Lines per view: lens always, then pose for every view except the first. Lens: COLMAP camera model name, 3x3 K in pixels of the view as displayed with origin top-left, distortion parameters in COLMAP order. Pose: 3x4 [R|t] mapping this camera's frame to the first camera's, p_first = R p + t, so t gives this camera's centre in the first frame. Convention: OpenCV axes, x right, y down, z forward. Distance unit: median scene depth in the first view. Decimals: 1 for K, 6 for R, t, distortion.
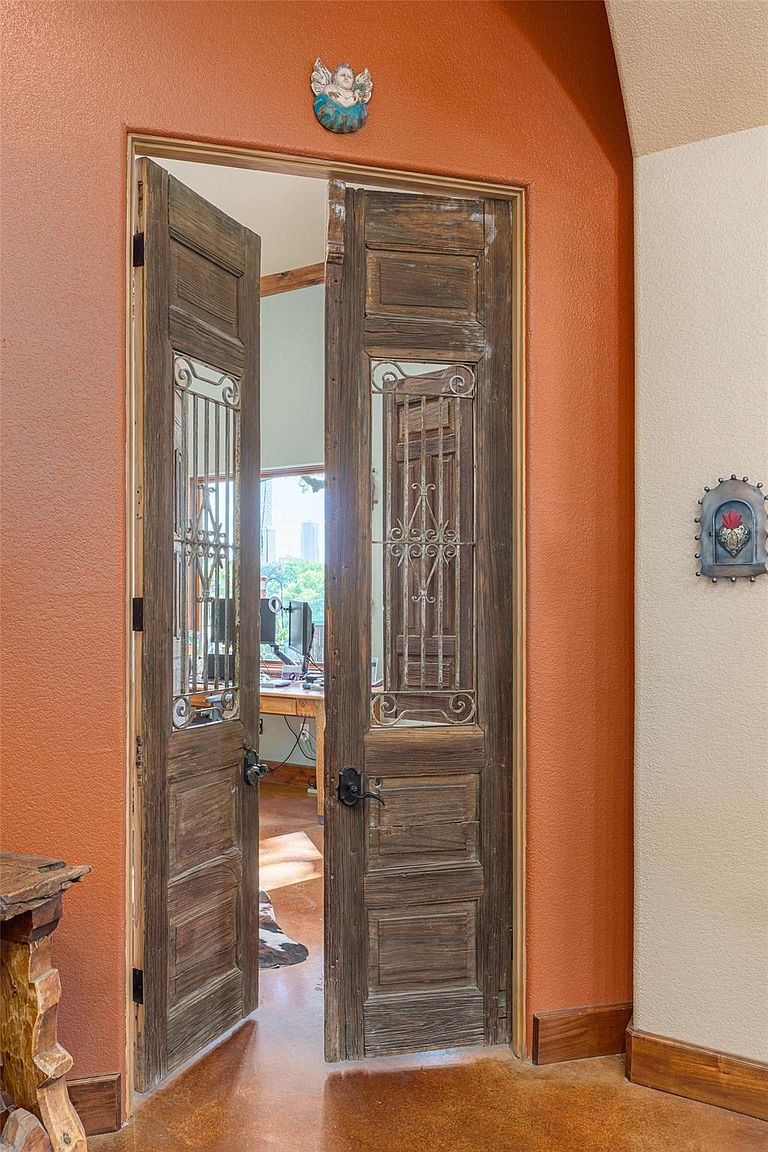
lens RADIAL K [[835.1, 0, 384.0], [0, 835.1, 576.0], [0, 0, 1]] dist [-0.010754, -0.002659]
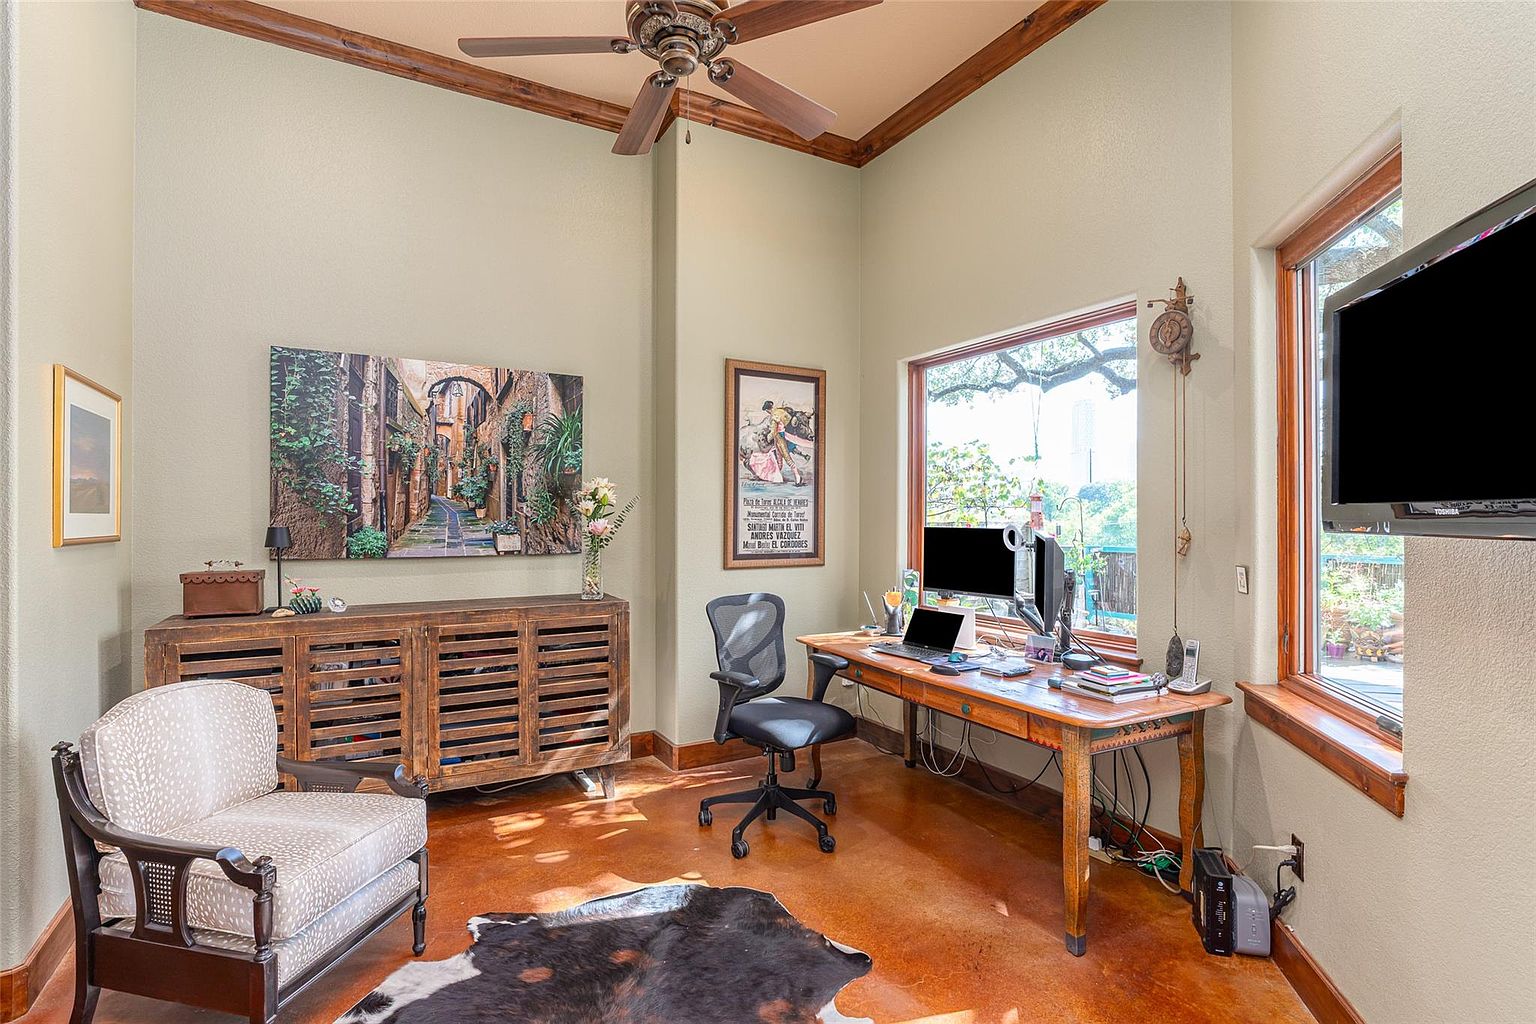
lens RADIAL K [[801.5, 0, 725.9], [0, 801.5, 508.6], [0, 0, 1]] dist [-0.010953, -0.000690]
pose [[0.848836, -0.000120, -0.528655, 0.006016], [0.007245, 0.999909, 0.011407, 0.003178], [0.528606, -0.013513, 0.848760, 0.377753]]
